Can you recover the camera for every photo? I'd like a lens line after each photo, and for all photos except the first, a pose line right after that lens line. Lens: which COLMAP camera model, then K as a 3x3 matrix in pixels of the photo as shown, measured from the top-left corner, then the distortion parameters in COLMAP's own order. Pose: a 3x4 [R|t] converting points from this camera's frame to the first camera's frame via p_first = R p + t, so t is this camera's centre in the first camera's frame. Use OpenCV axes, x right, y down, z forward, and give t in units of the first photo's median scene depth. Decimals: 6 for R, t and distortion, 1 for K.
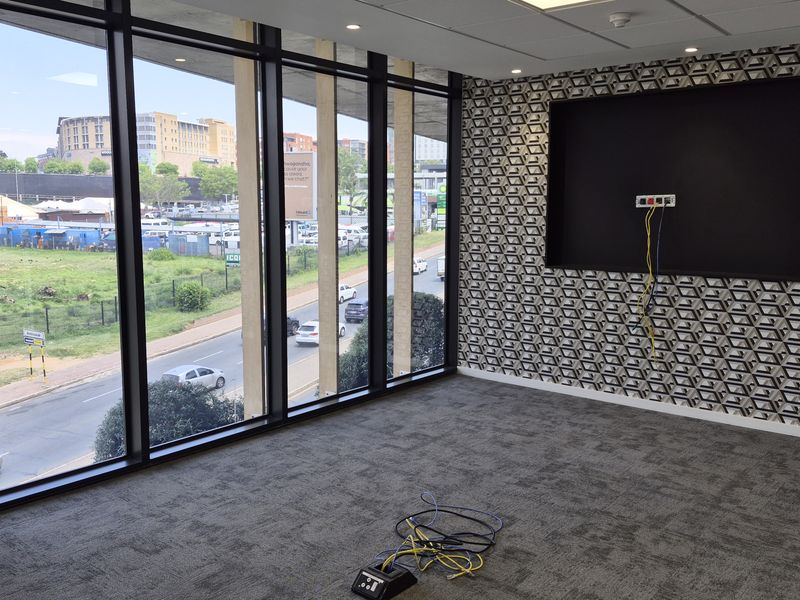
lens RADIAL K [[733.8, 0, 400.0], [0, 733.8, 300.0], [0, 0, 1]] dist [0.091070, -0.013515]
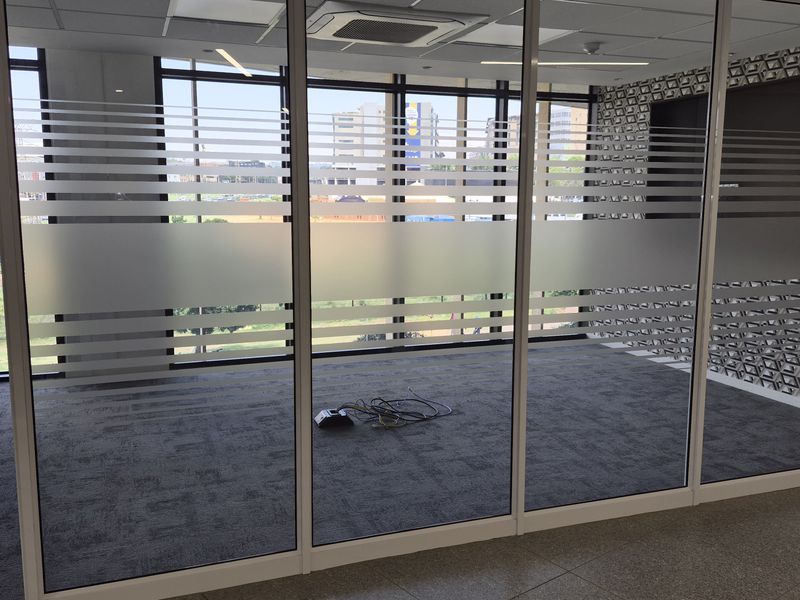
lens RADIAL K [[727.3, 0, 400.2], [0, 727.3, 282.4], [0, 0, 1]] dist [0.226314, -0.001305]
pose [[0.866644, 0.057307, -0.495626, 0.597025], [-0.056384, 0.998267, 0.016833, 0.014609], [0.495731, 0.013357, 0.868373, -0.259860]]
